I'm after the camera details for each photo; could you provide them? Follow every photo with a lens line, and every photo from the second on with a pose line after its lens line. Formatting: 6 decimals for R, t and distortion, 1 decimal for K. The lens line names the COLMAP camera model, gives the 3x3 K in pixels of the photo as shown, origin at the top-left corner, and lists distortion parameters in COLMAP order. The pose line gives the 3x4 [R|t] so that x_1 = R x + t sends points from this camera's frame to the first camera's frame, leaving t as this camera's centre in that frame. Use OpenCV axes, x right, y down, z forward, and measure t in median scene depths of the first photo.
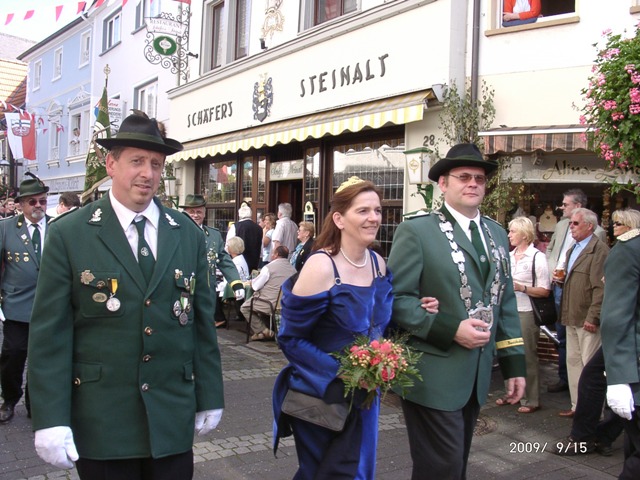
lens RADIAL K [[650.2, 0, 320.0], [0, 650.2, 240.0], [0, 0, 1]] dist [-0.178038, 0.213273]
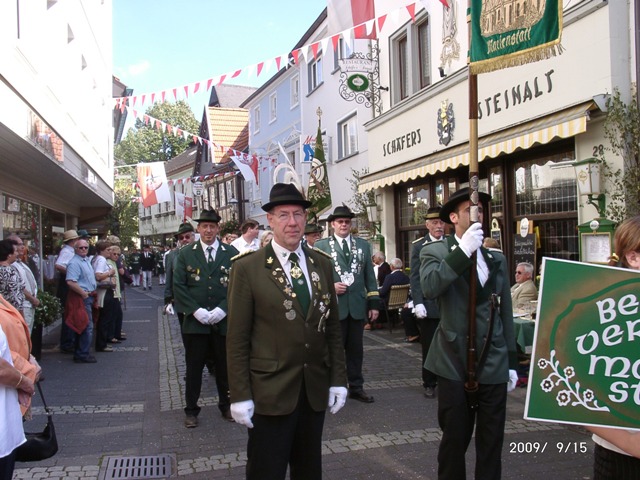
lens RADIAL K [[650.2, 0, 320.0], [0, 650.2, 240.0], [0, 0, 1]] dist [-0.178038, 0.213273]
pose [[0.939128, -0.059183, -0.338431, 0.066018], [0.047681, 0.997970, -0.042207, 0.004880], [0.340242, 0.023501, 0.940044, -0.056672]]
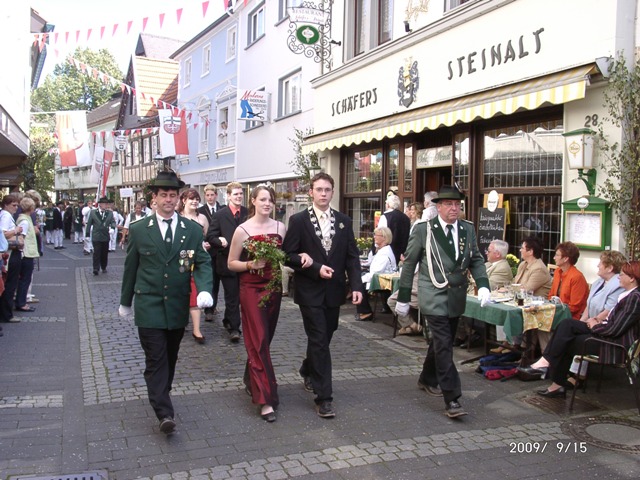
lens RADIAL K [[650.2, 0, 320.0], [0, 650.2, 240.0], [0, 0, 1]] dist [-0.178038, 0.213273]
pose [[0.975279, -0.001328, -0.220975, -0.006113], [0.005056, 0.999854, 0.016309, -0.001634], [0.220921, -0.017023, 0.975143, 0.031694]]
